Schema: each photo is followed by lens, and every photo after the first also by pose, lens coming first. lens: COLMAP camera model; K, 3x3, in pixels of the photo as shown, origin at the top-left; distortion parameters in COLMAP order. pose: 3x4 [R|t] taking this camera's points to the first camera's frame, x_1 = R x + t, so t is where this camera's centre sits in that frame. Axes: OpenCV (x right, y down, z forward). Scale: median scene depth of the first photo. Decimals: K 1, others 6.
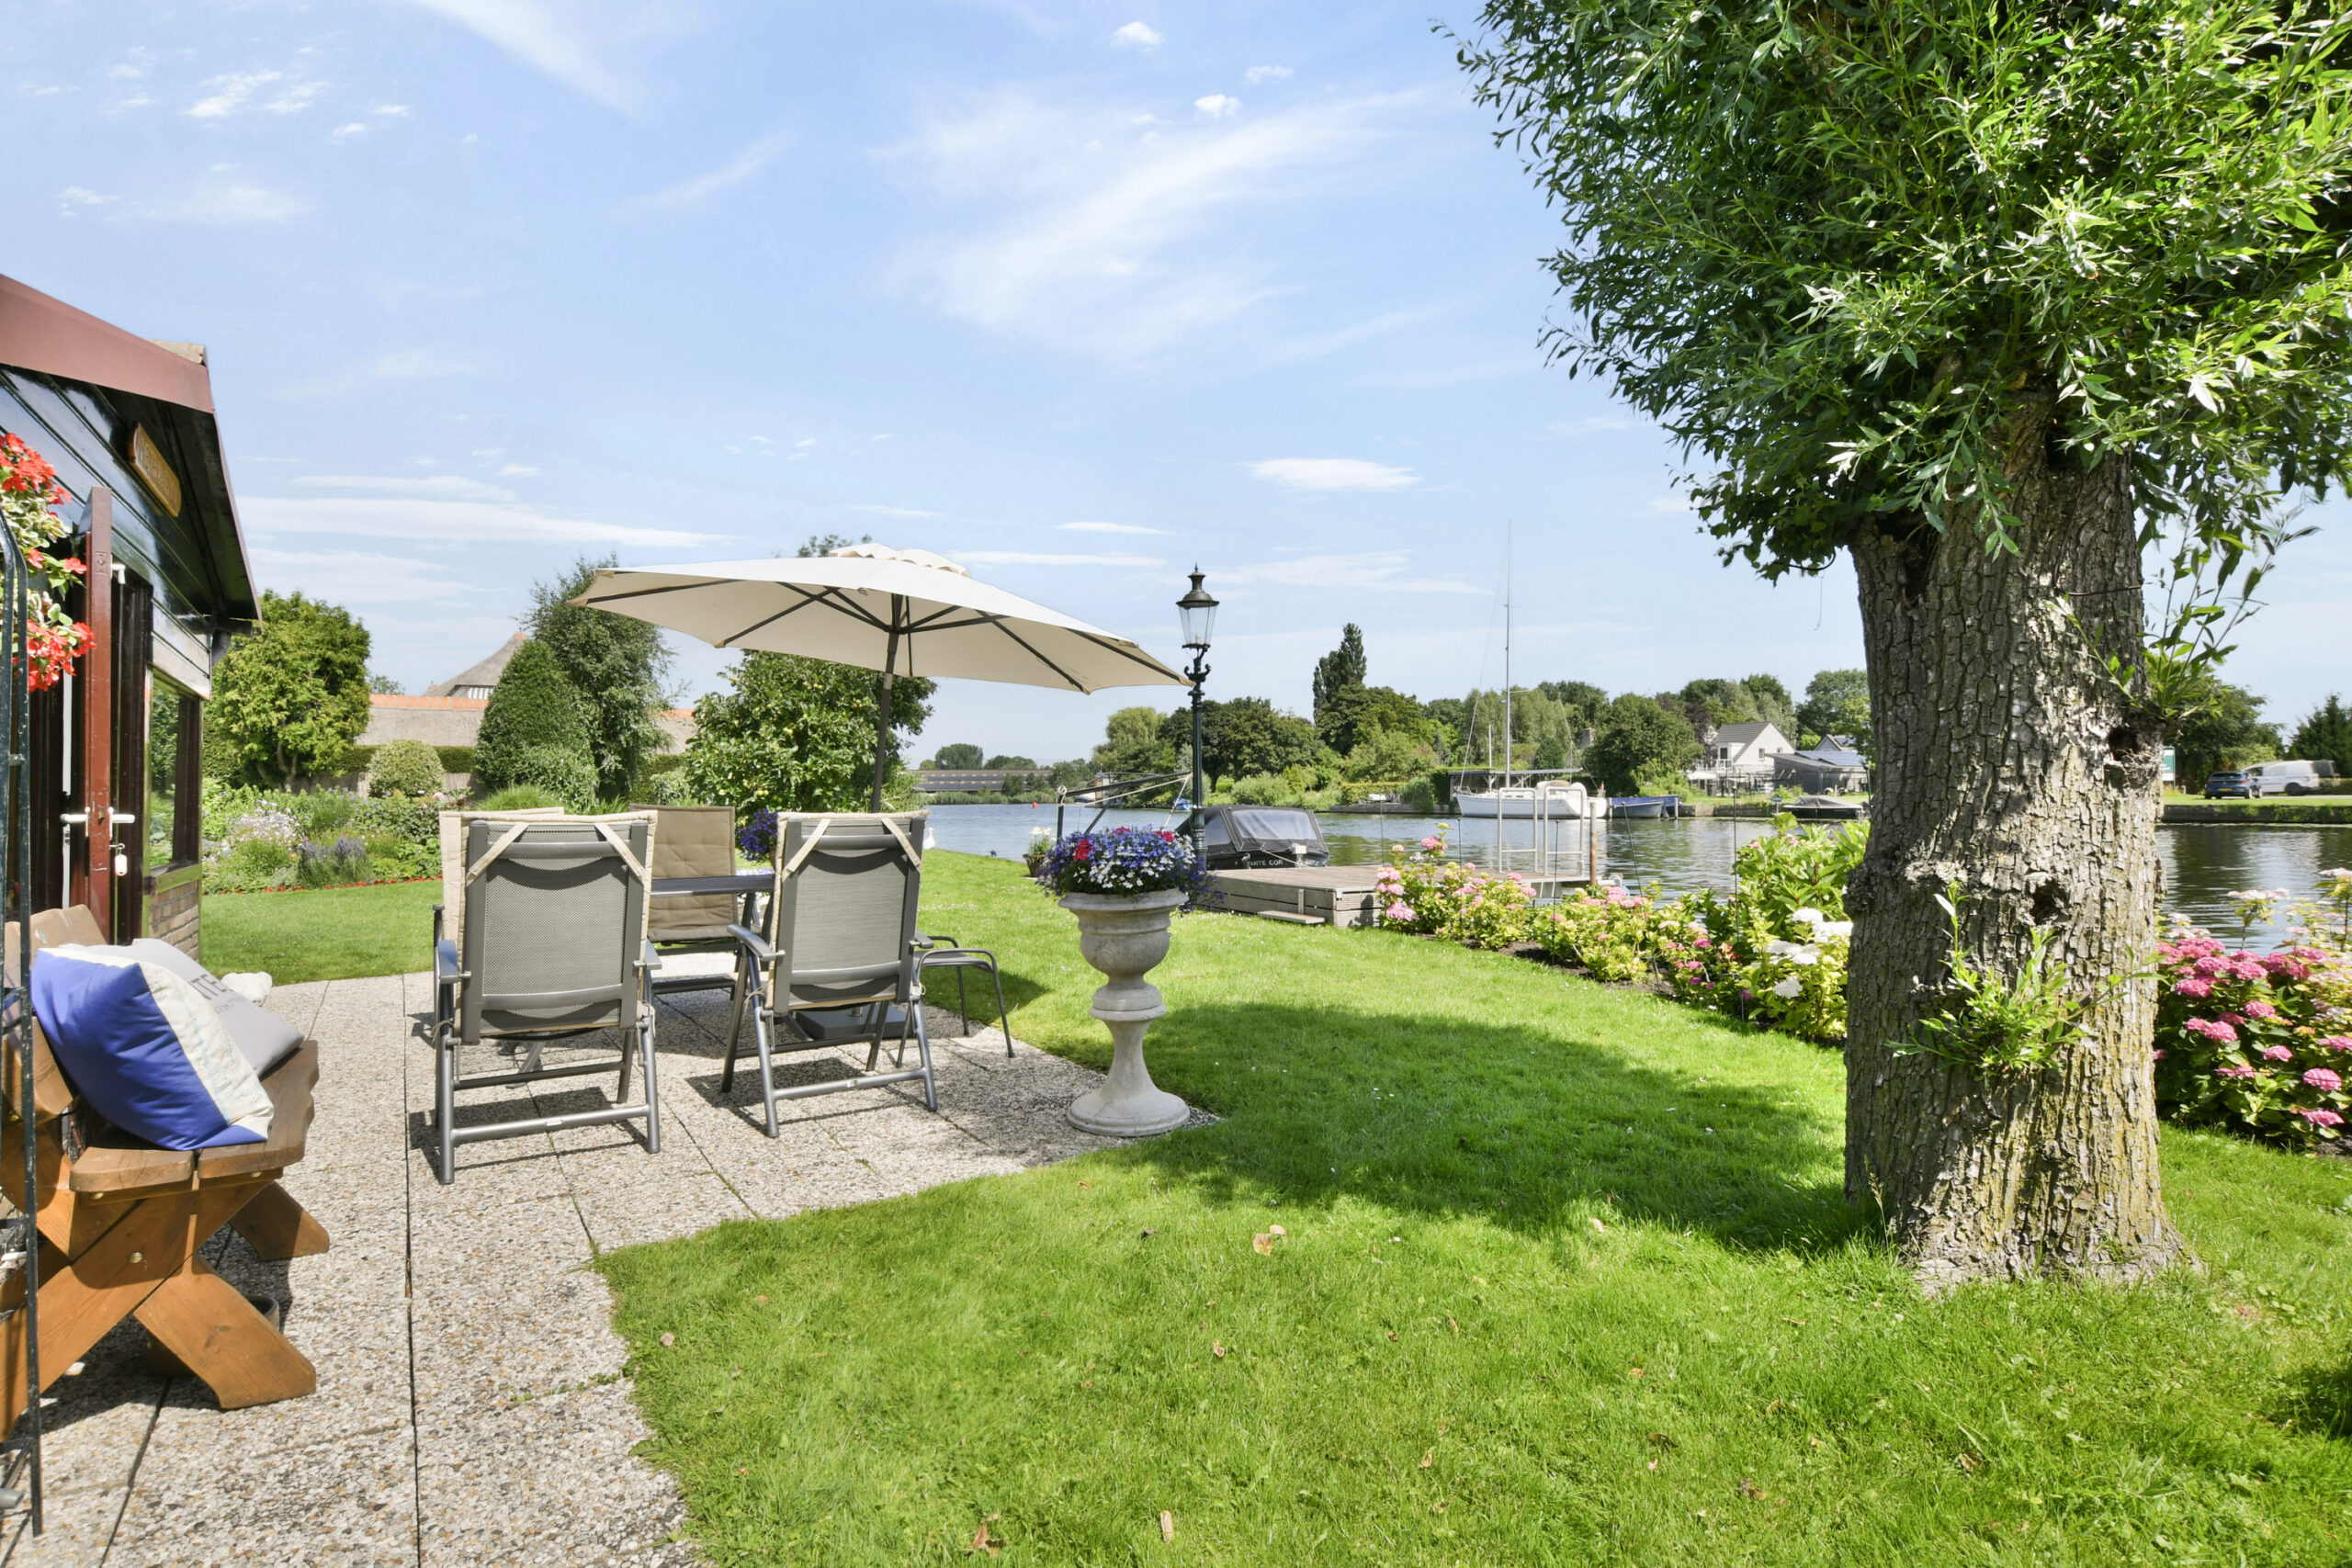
lens RADIAL K [[1157.3, 0, 1192.3], [0, 1157.3, 795.2], [0, 0, 1]] dist [-0.018698, 0.000327]
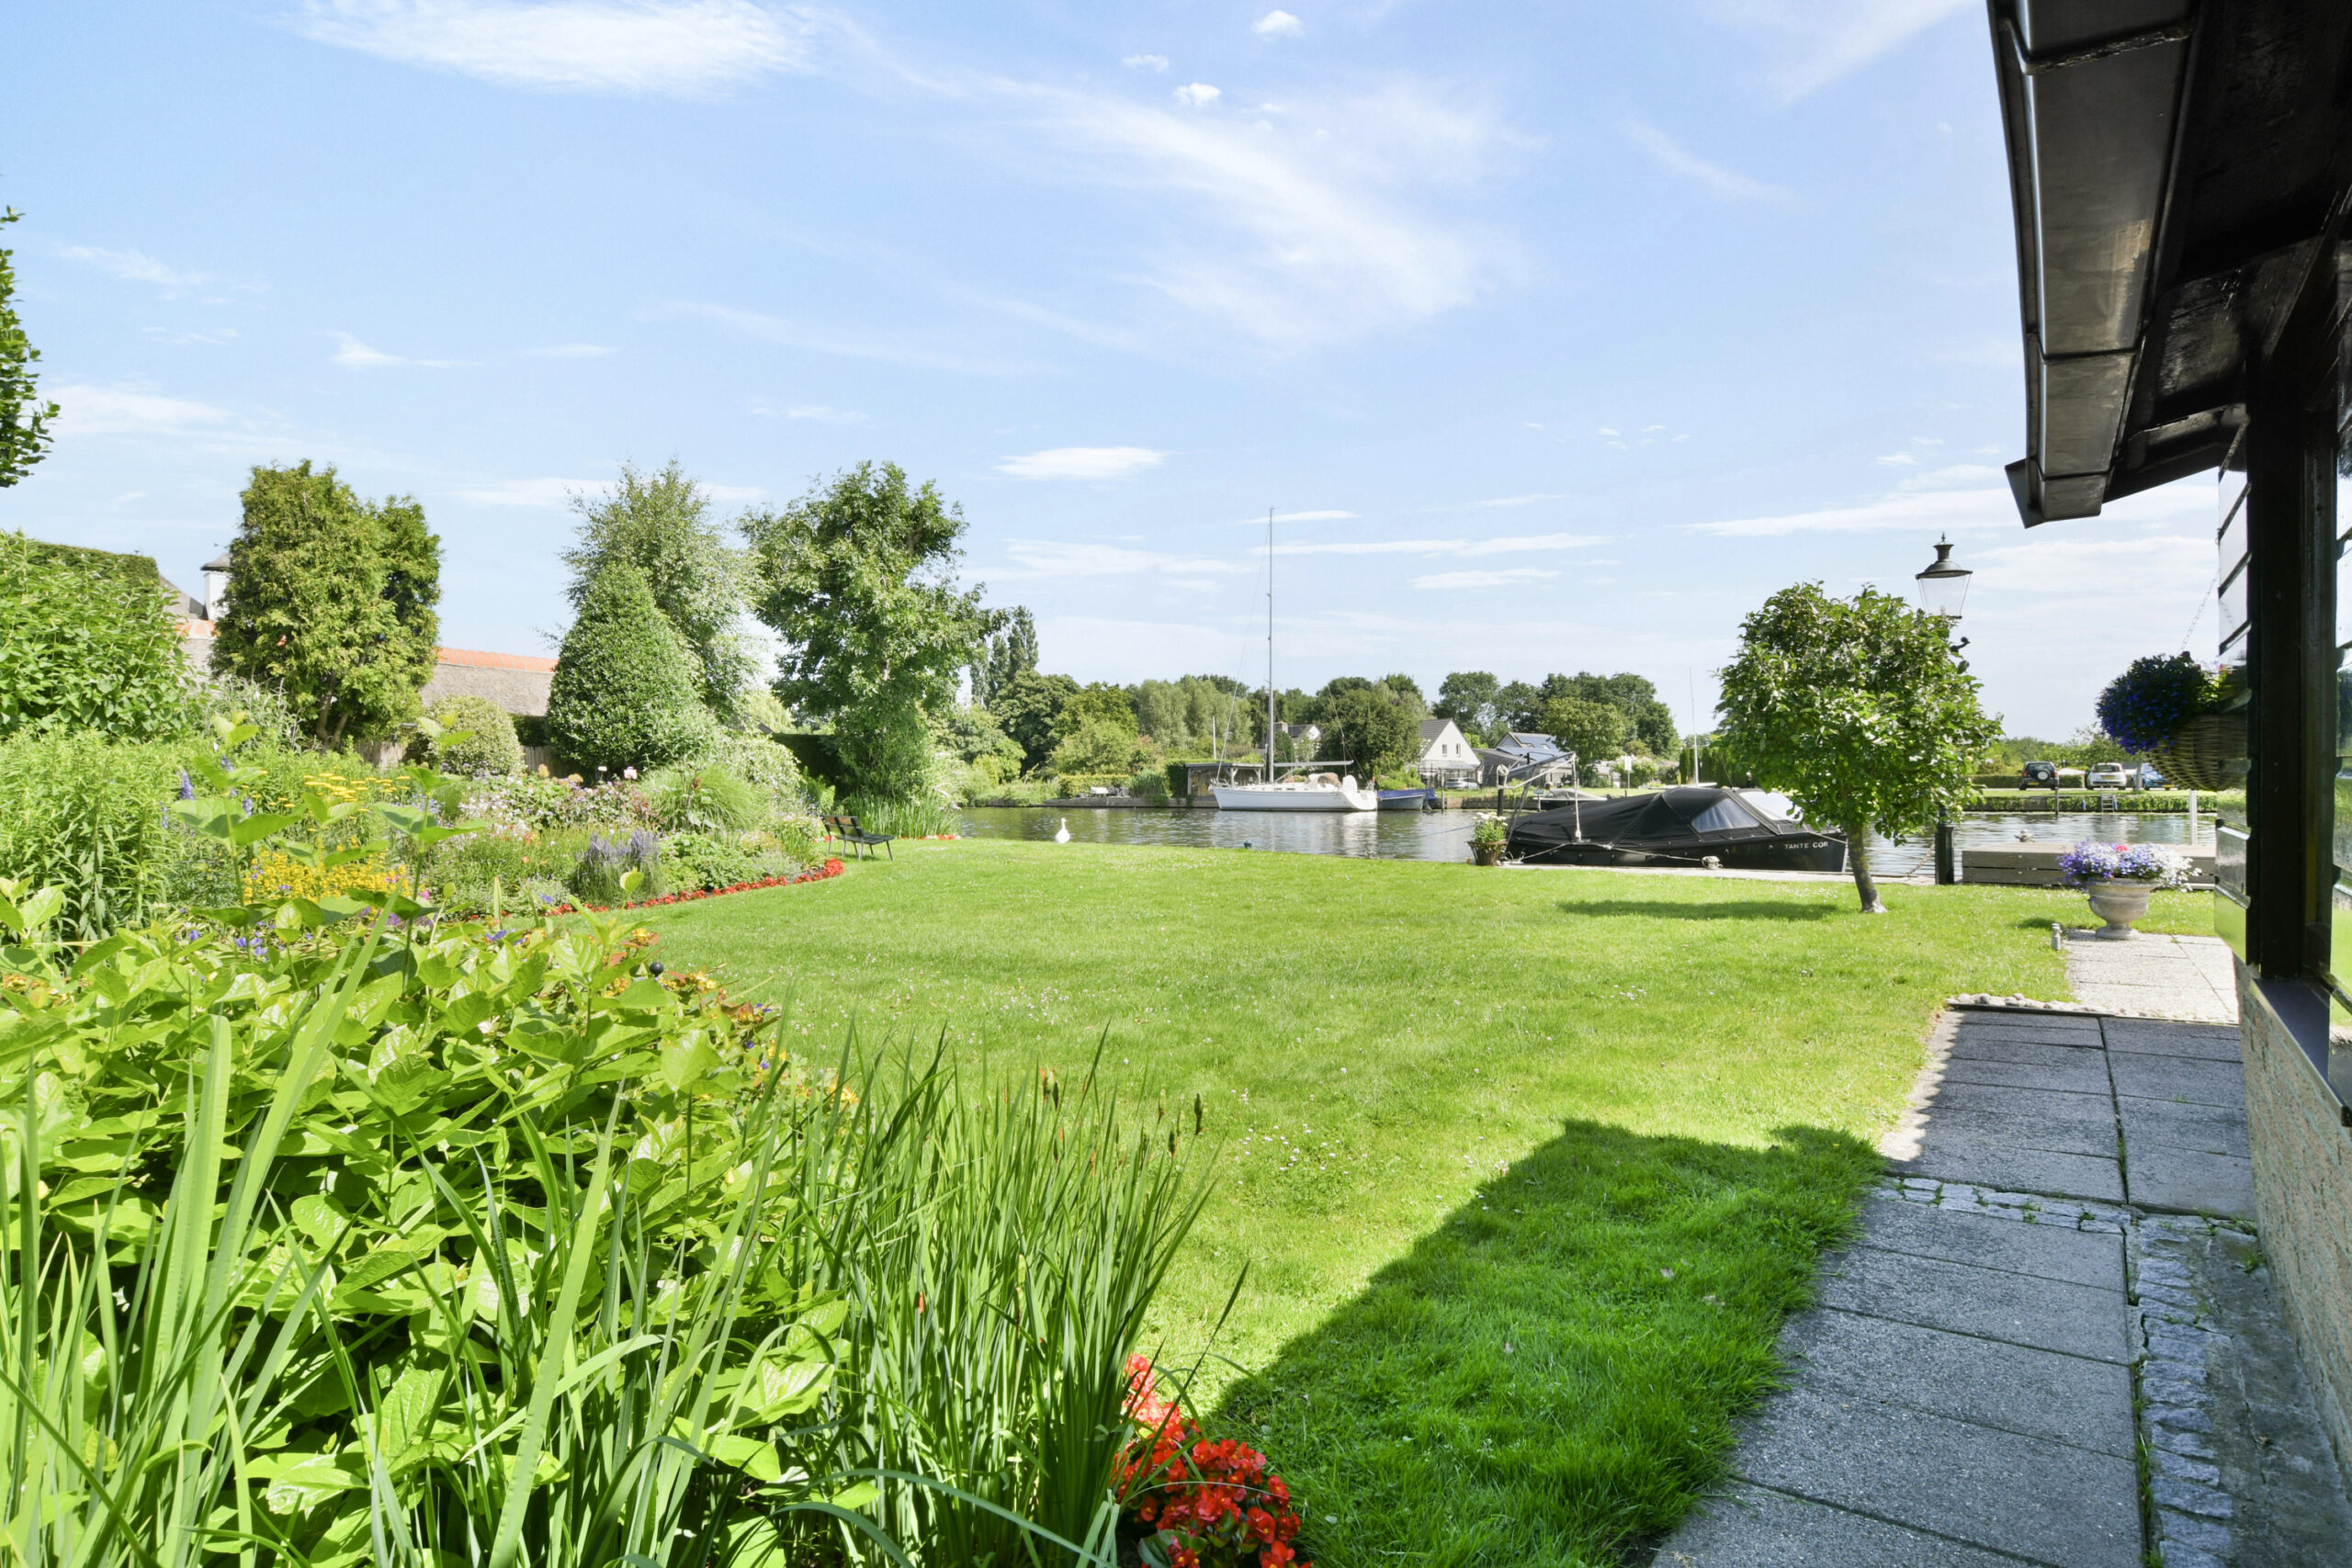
lens RADIAL K [[1238.3, 0, 1165.3], [0, 1238.3, 786.2], [0, 0, 1]] dist [0.002759, 0.000438]
pose [[0.936681, 0.001967, 0.350177, -0.139377], [-0.000312, 0.999989, -0.004782, 0.002862], [-0.350183, 0.004370, 0.936671, 0.034426]]
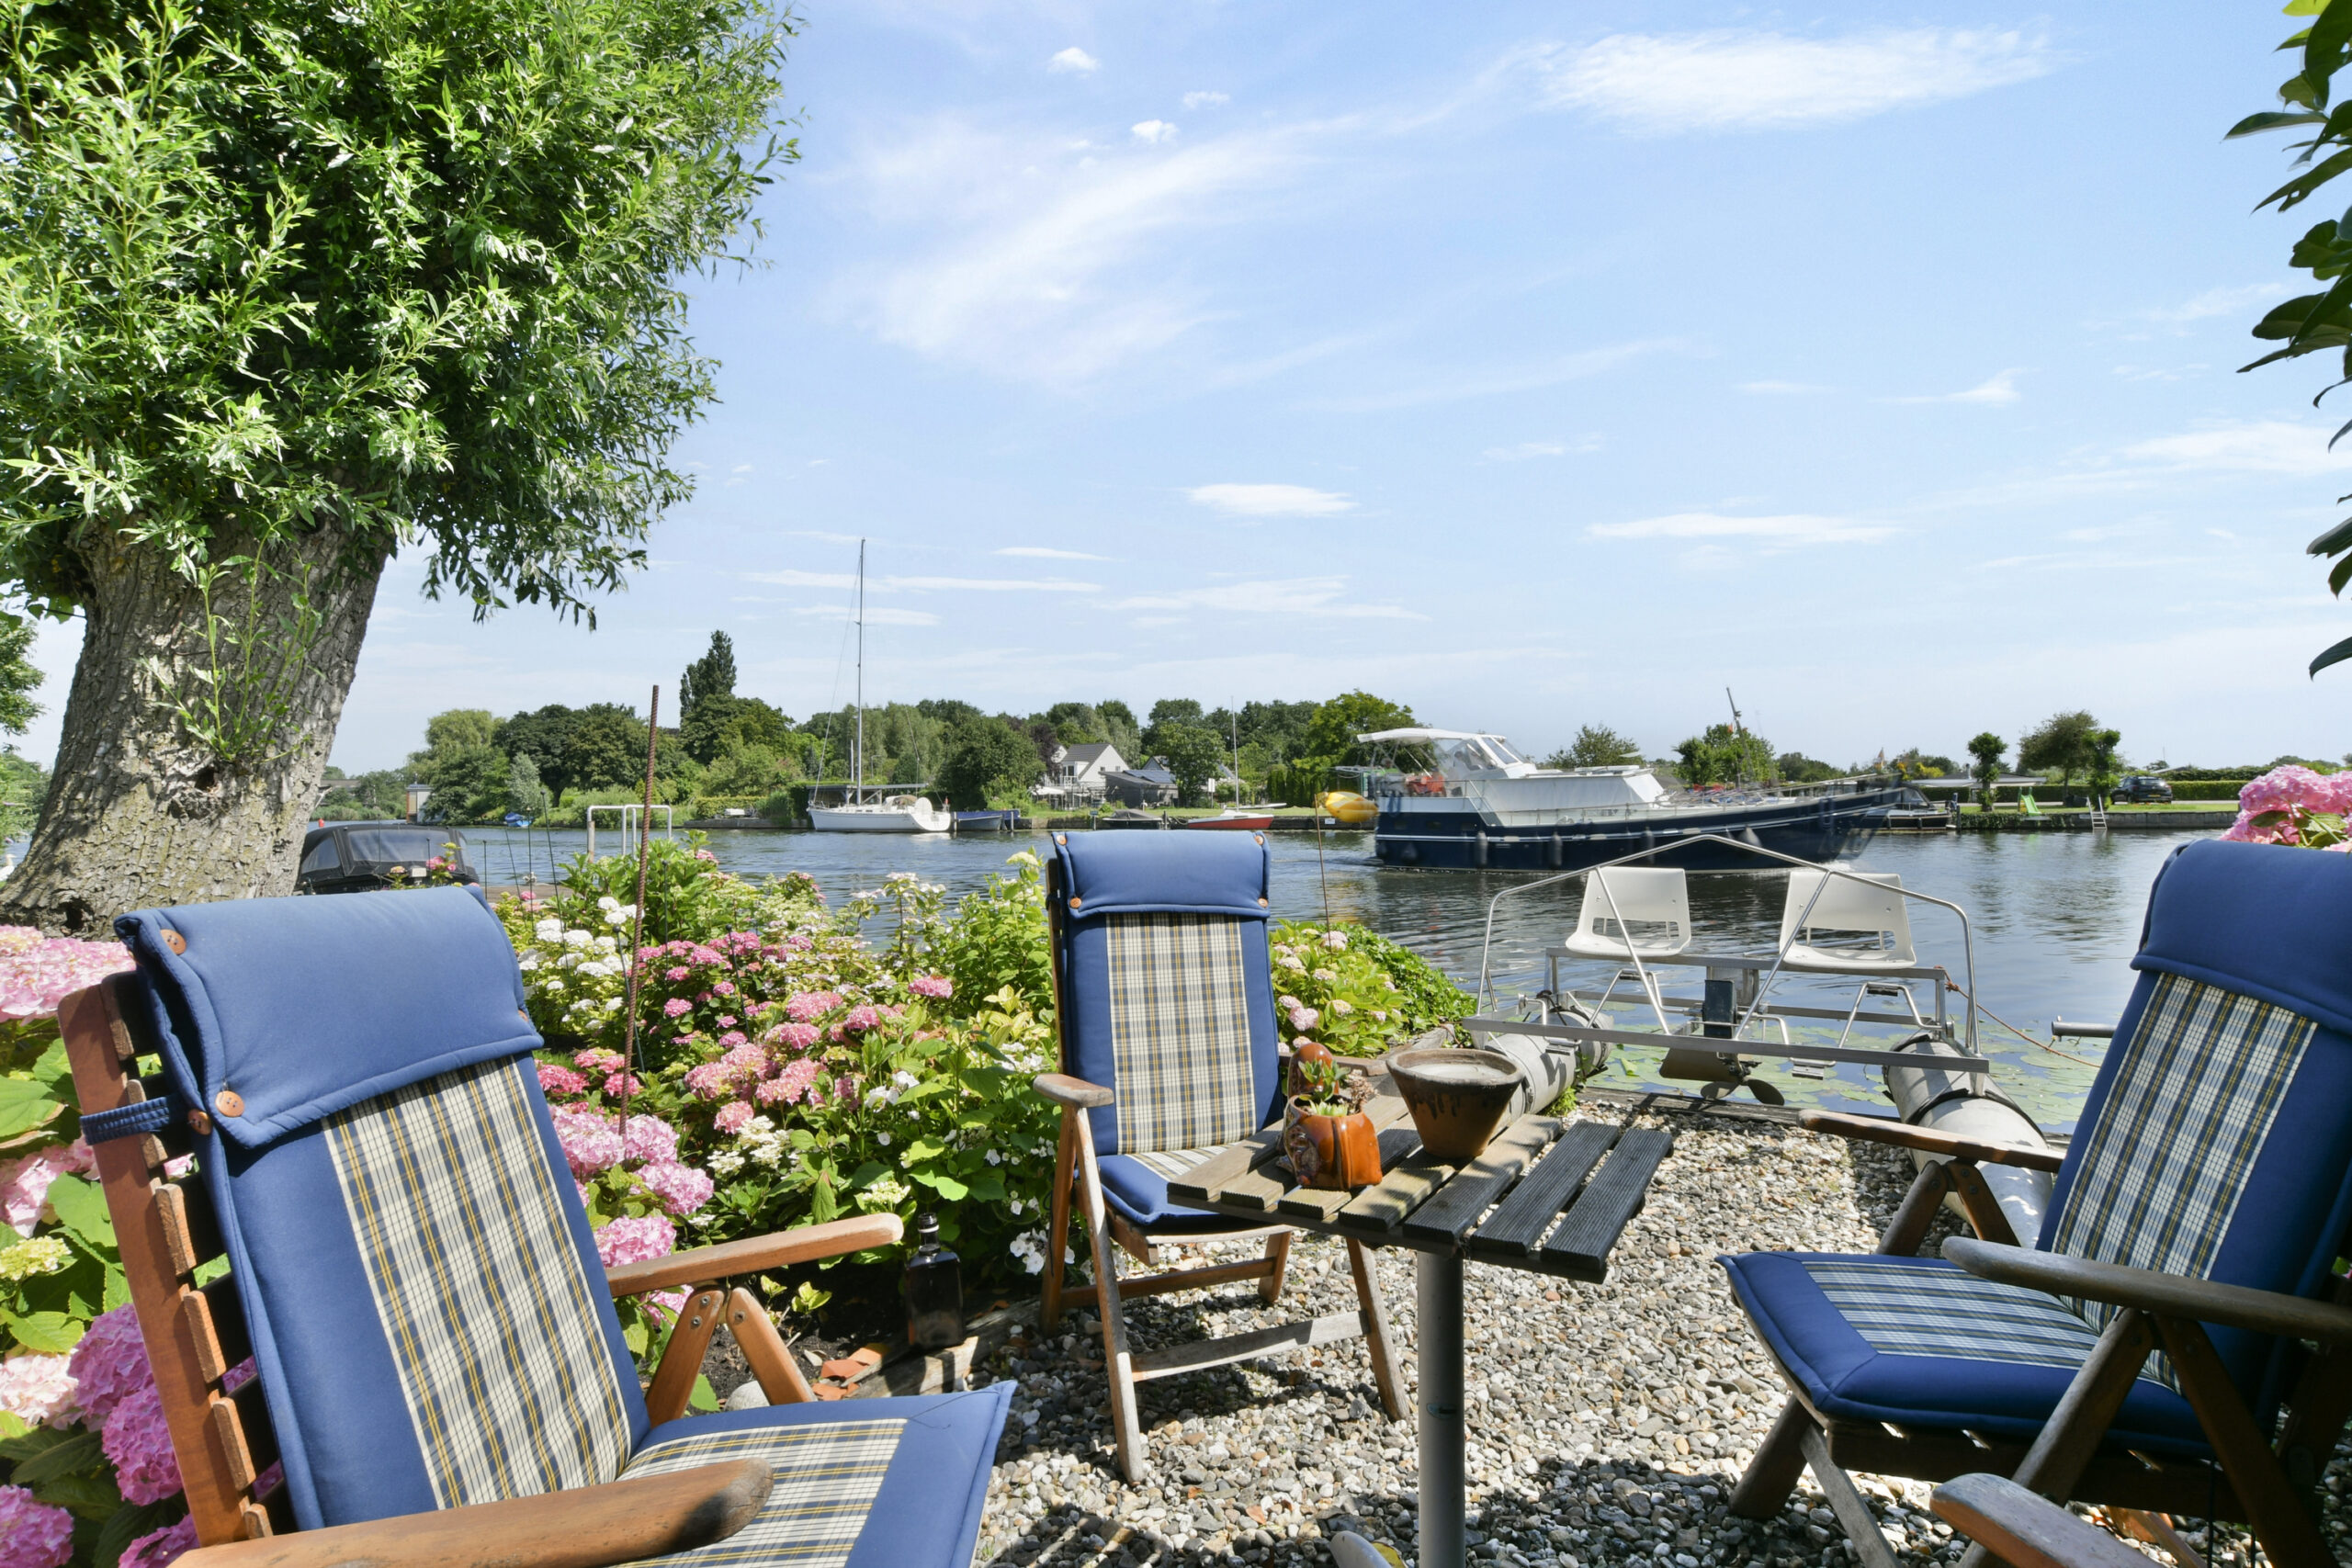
lens RADIAL K [[1149.0, 0, 1161.8], [0, 1149.0, 788.0], [0, 0, 1]] dist [-0.003840, -0.000212]
pose [[0.887884, 0.006027, 0.460027, 0.033724], [0.002374, 0.999841, -0.017681, -0.000413], [-0.460060, 0.016791, 0.887729, -0.015233]]
